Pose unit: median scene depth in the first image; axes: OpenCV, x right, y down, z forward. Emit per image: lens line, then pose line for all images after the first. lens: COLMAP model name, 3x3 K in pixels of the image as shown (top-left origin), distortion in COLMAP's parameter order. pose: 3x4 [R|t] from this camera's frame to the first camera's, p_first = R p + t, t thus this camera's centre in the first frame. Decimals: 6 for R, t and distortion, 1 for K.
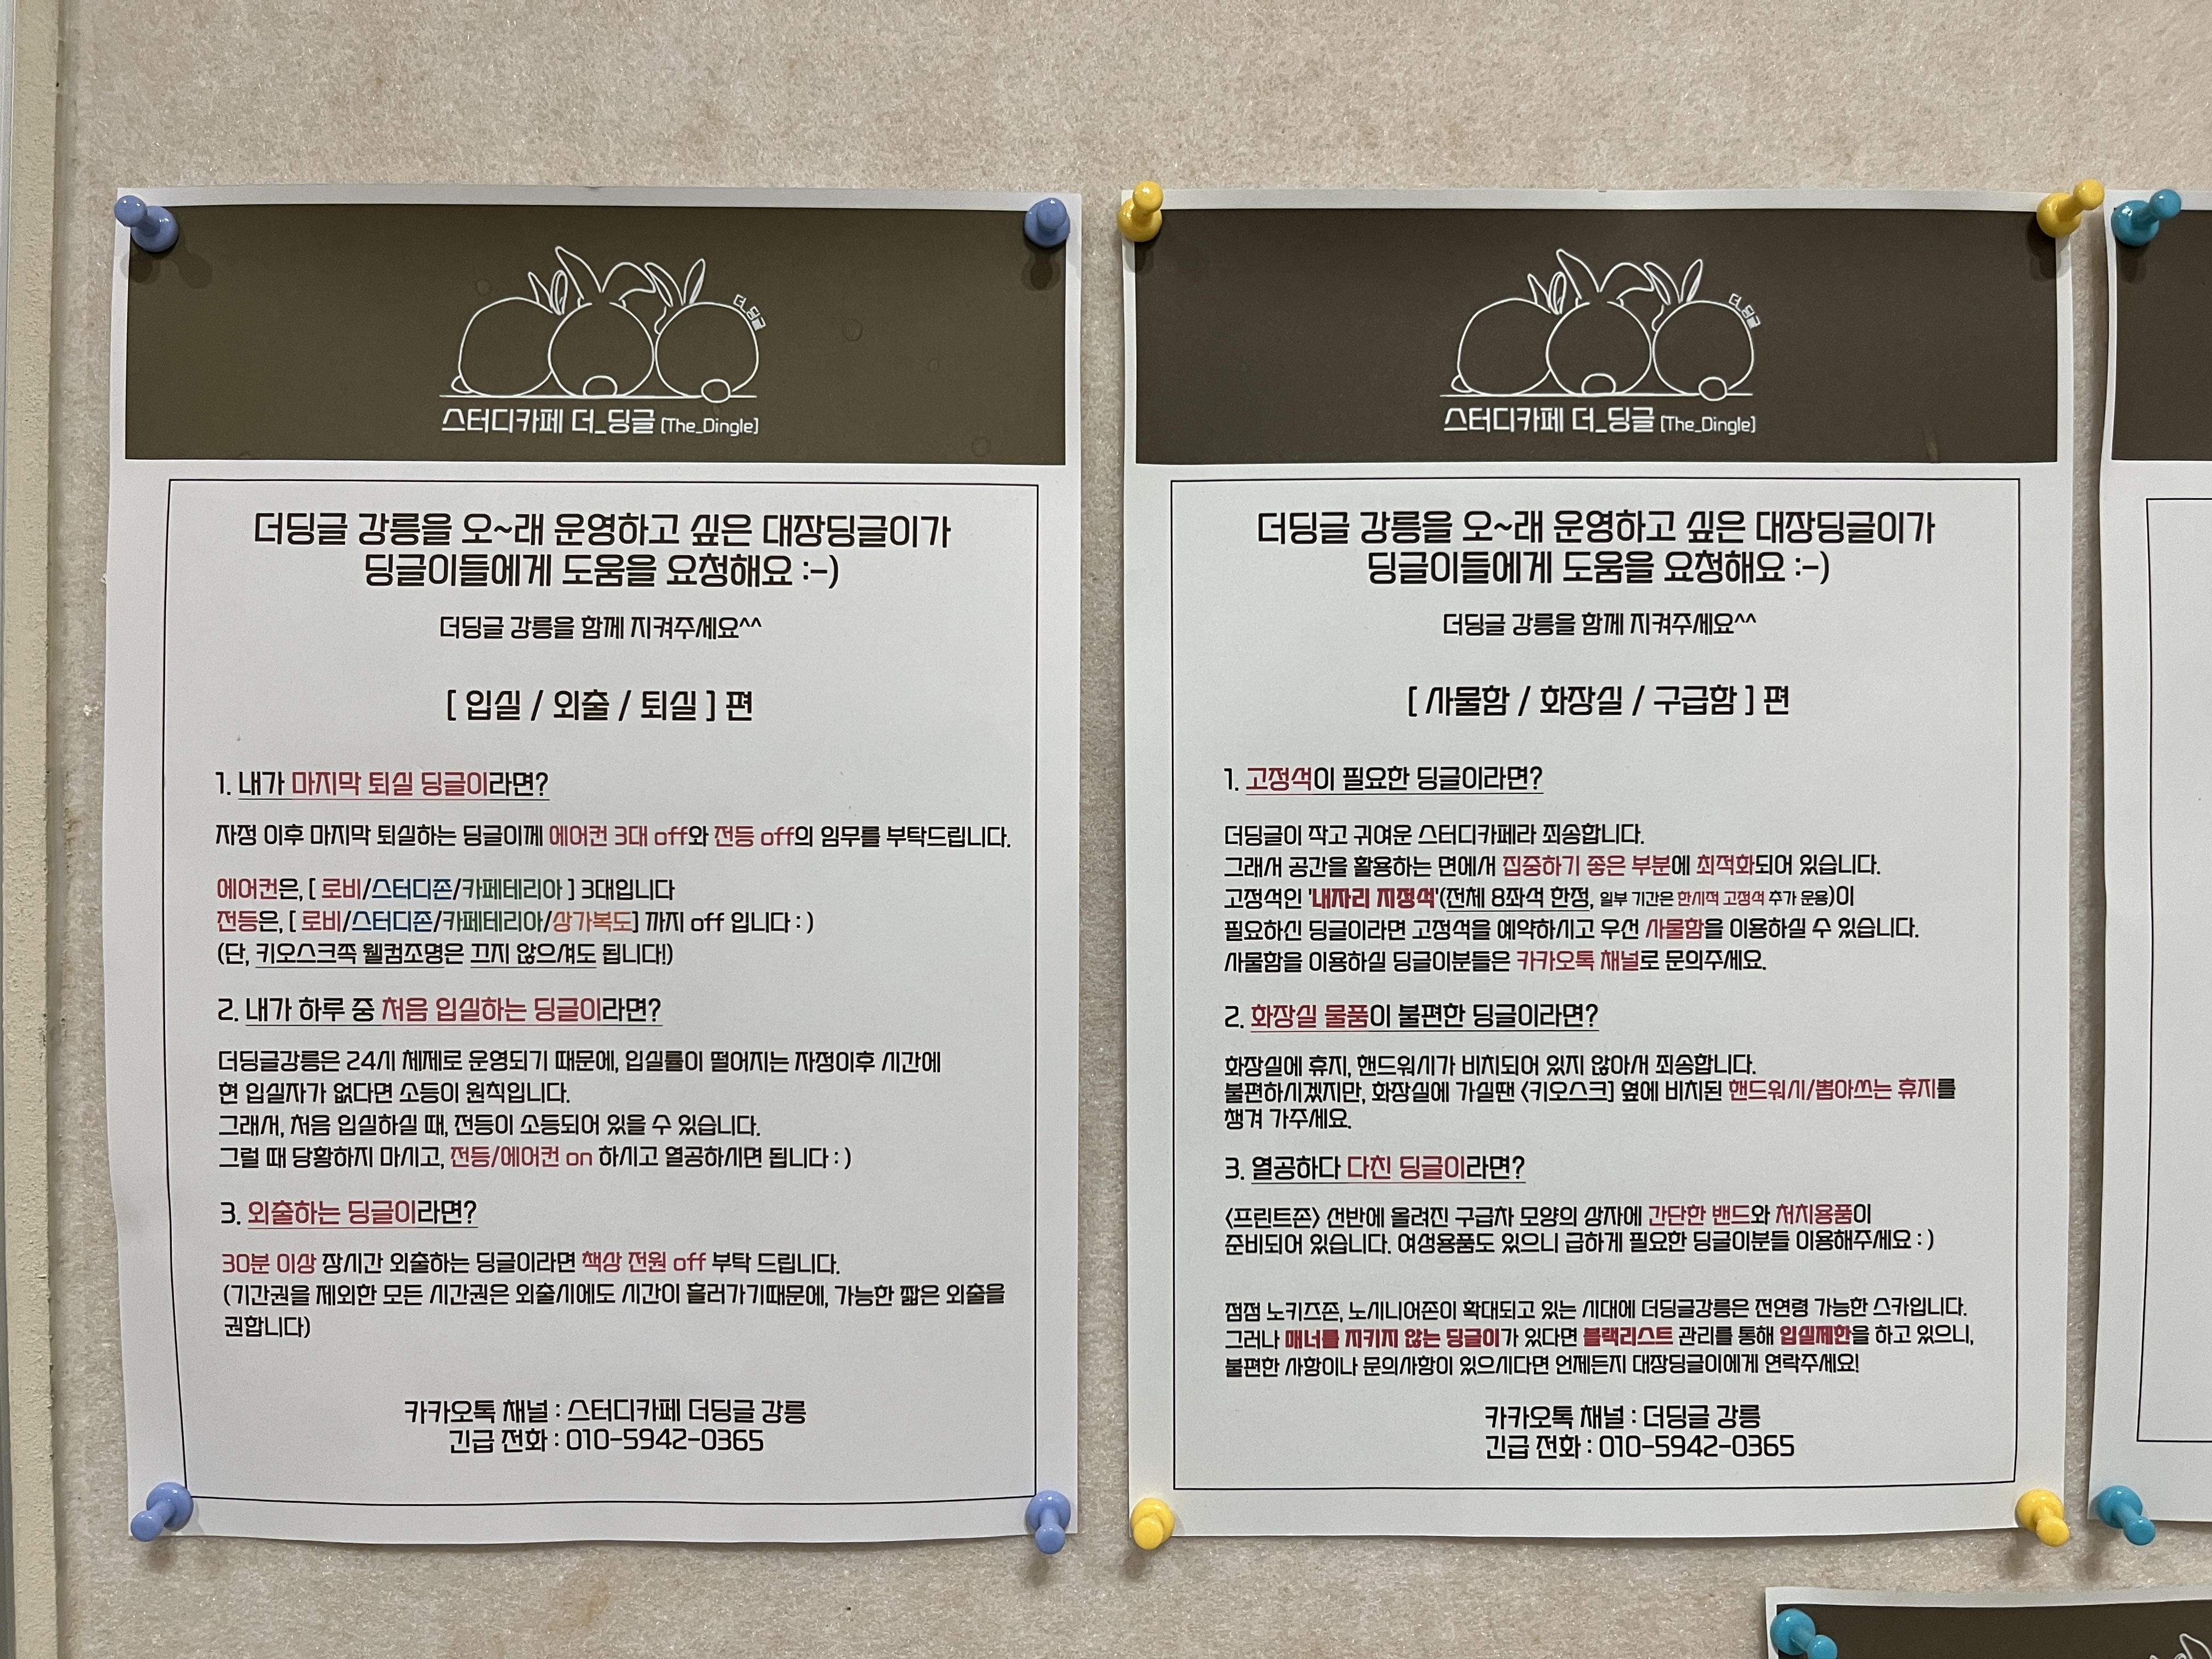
lens RADIAL K [[1850.8, 0, 1106.0], [0, 1850.8, 829.5], [0, 0, 1]] dist [-0.028497, -0.001517]
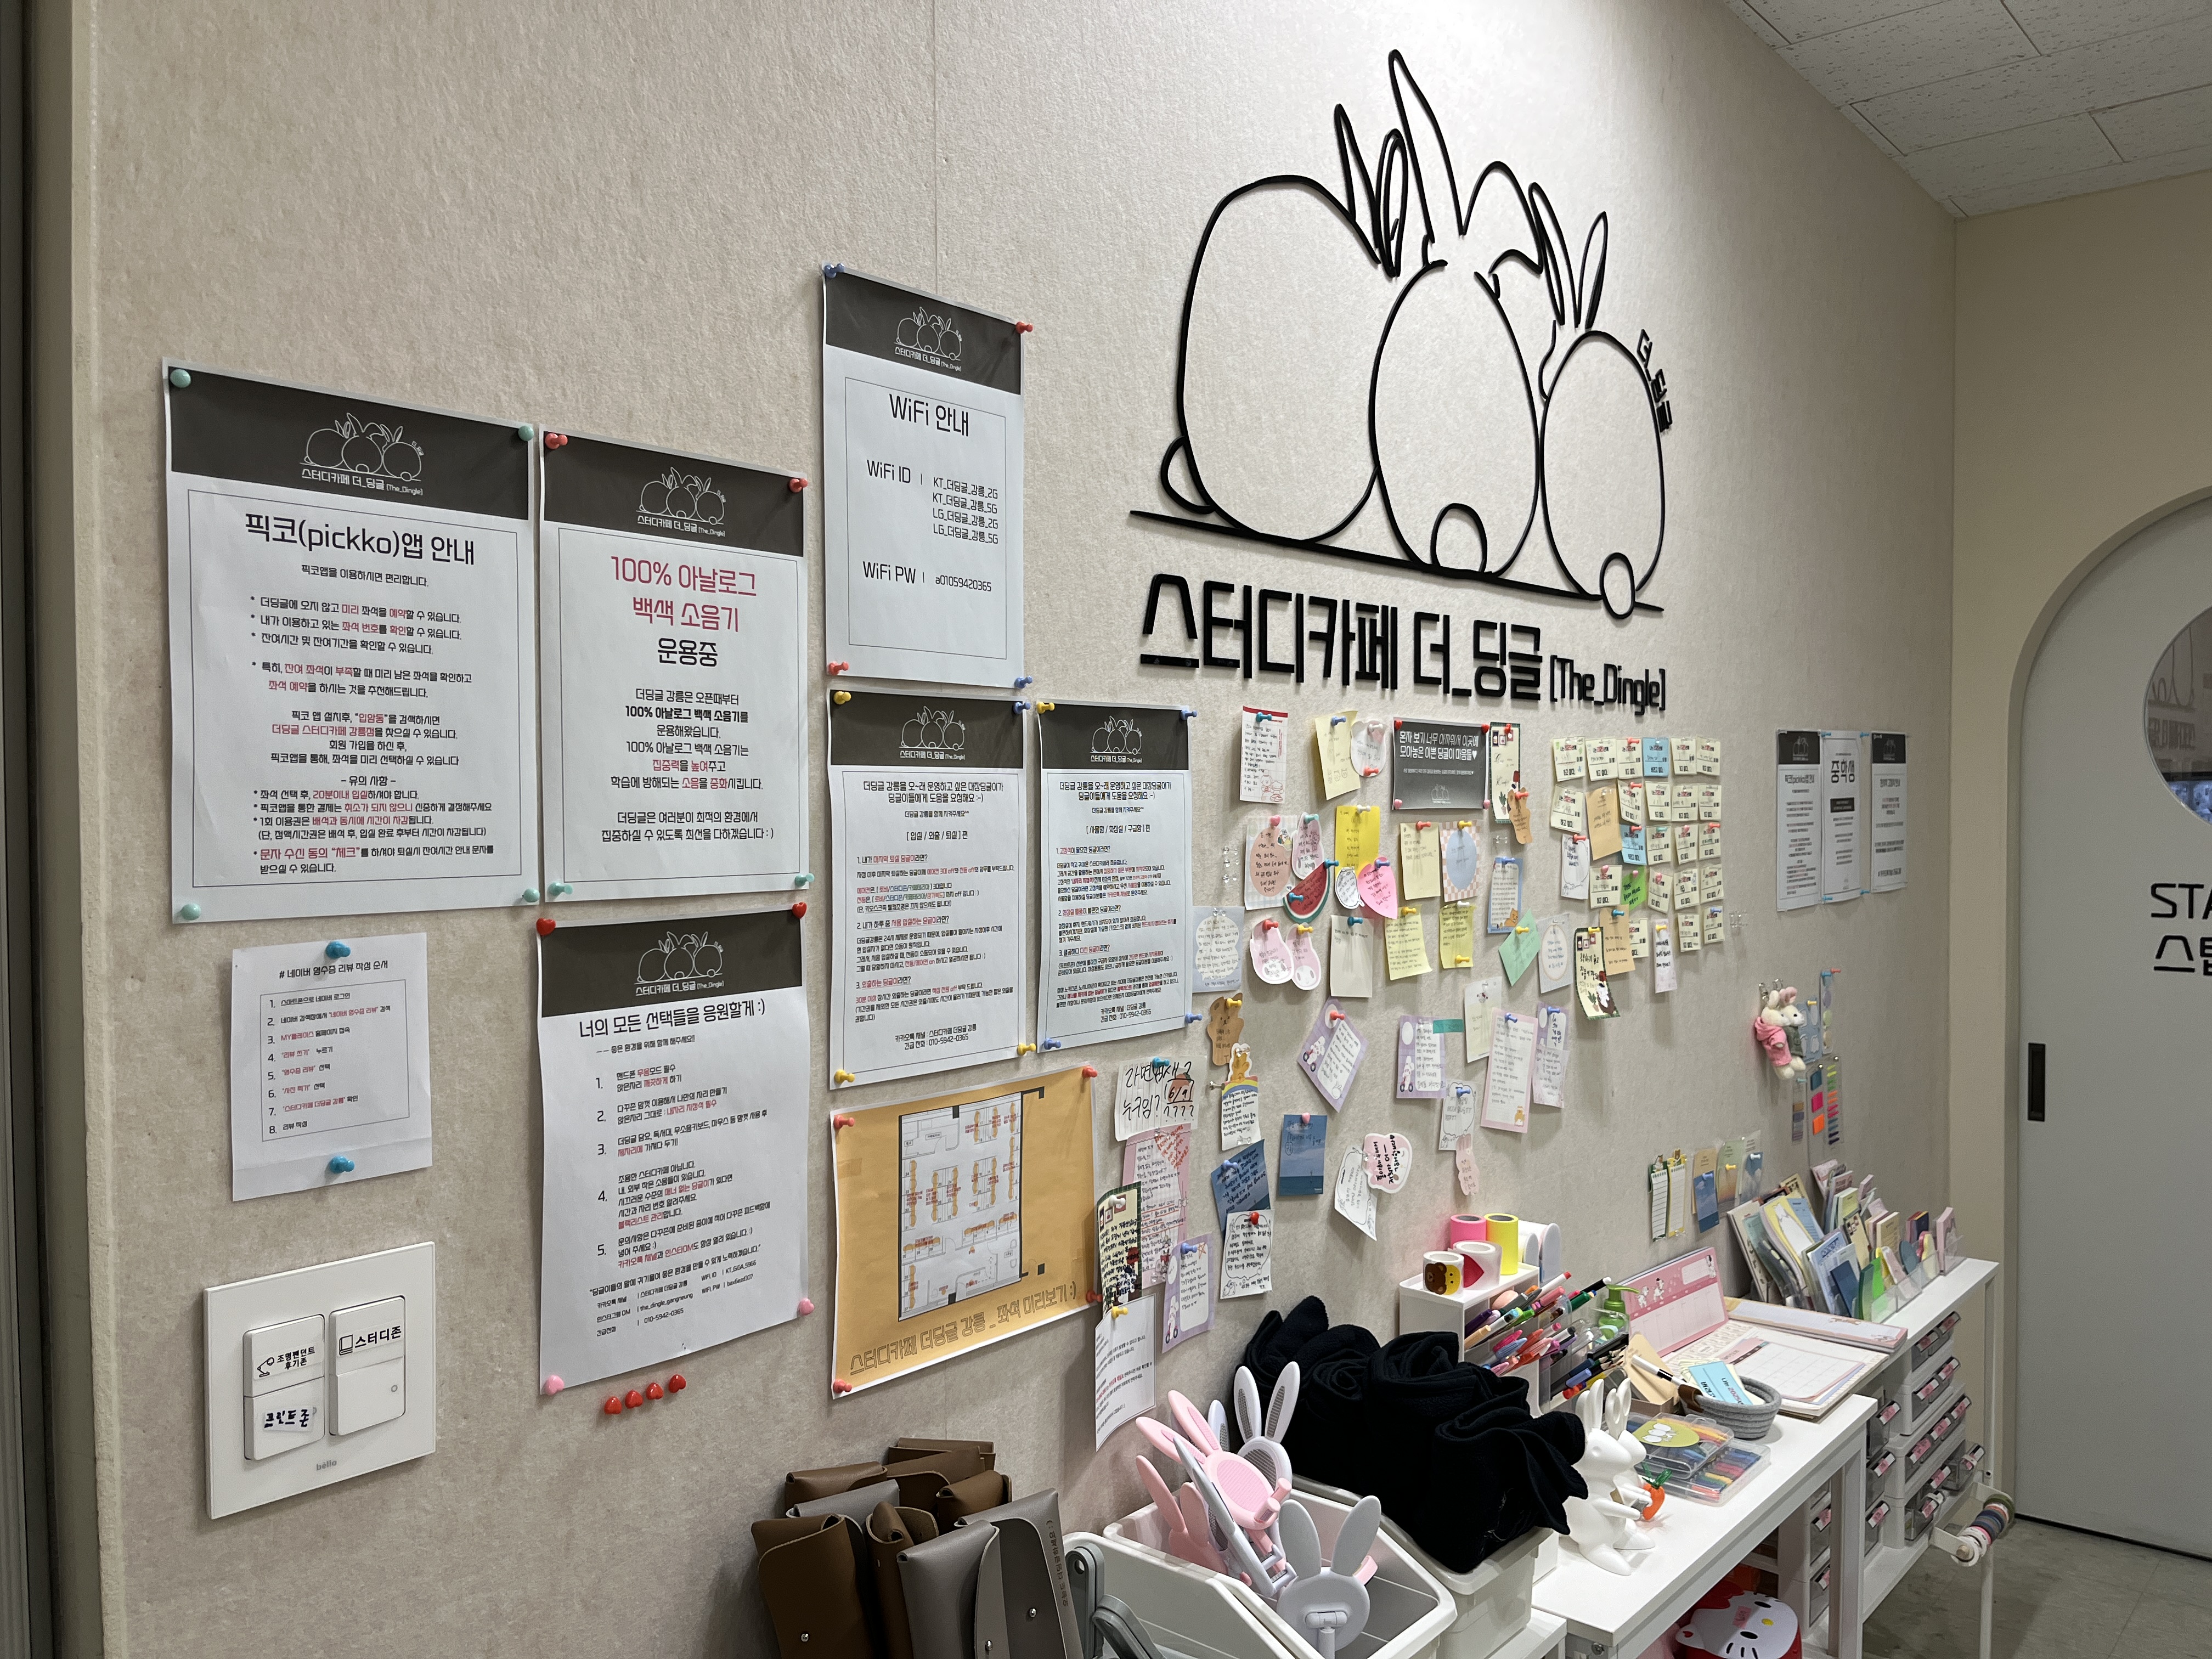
lens RADIAL K [[1671.9, 0, 1106.0], [0, 1671.9, 829.5], [0, 0, 1]] dist [0.088699, -0.120896]
pose [[0.673878, -0.016093, 0.738667, -2.451760], [0.015153, 0.999854, 0.007959, -0.098884], [-0.738687, 0.005830, 0.674023, -1.437371]]
